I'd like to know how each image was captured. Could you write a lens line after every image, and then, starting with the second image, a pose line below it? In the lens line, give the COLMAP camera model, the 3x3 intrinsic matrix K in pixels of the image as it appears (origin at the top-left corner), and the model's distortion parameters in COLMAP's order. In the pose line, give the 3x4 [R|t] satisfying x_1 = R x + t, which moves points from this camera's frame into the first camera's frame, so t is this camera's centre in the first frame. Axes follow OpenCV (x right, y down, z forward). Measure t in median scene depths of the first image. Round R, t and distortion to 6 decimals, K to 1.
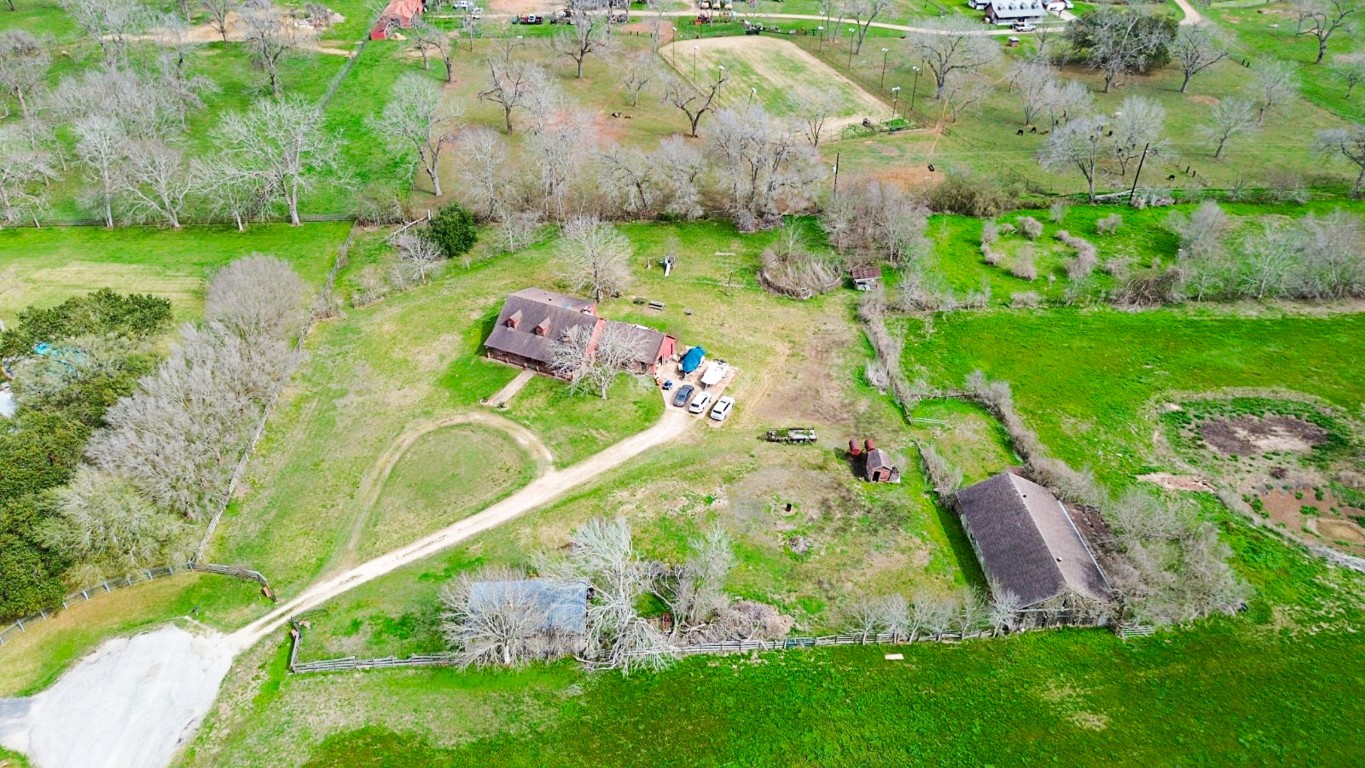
lens RADIAL K [[971.9, 0, 682.5], [0, 971.9, 384.0], [0, 0, 1]] dist [0.076422, -0.088922]
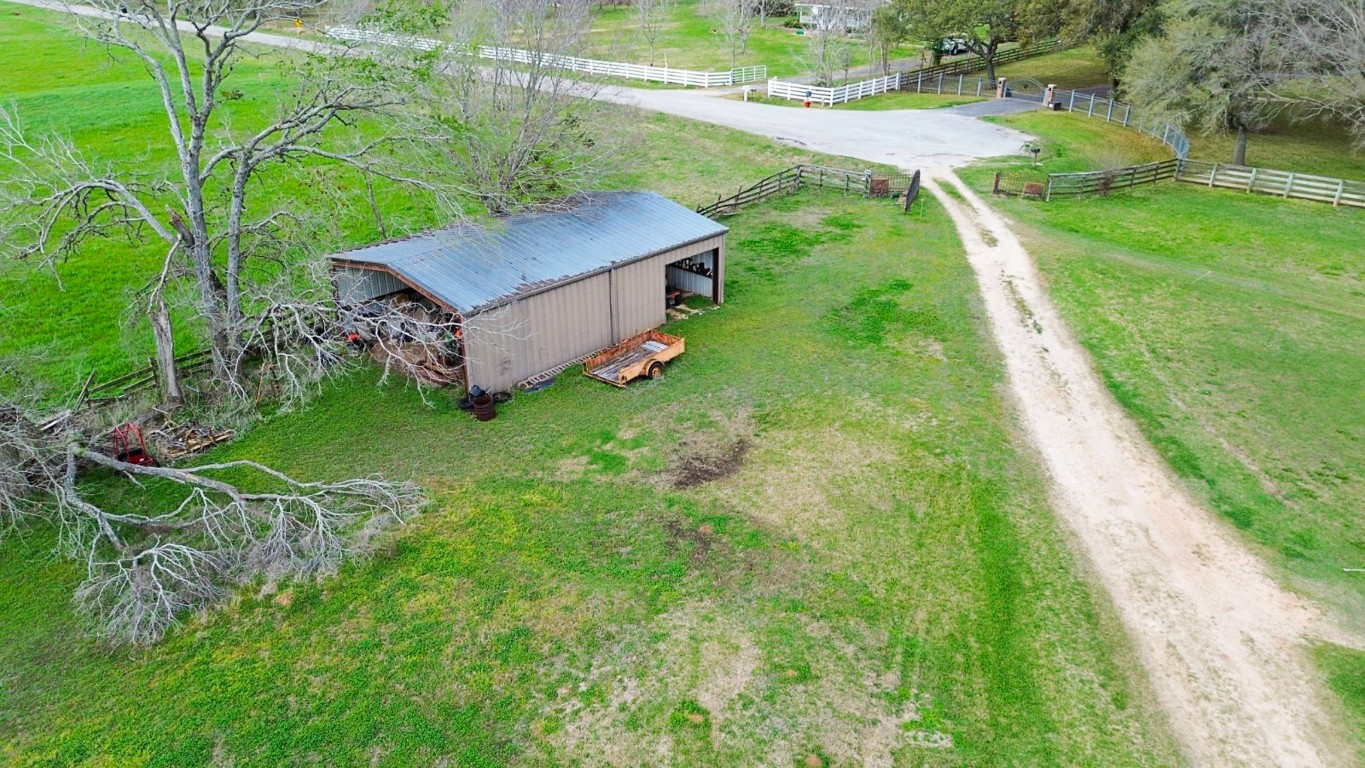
lens RADIAL K [[971.9, 0, 682.5], [0, 971.9, 384.0], [0, 0, 1]] dist [0.076422, -0.088922]
pose [[-0.705520, 0.297450, -0.643246, 0.031274], [-0.408077, 0.571566, 0.711888, -0.006446], [0.579409, 0.764745, -0.281869, 0.890257]]
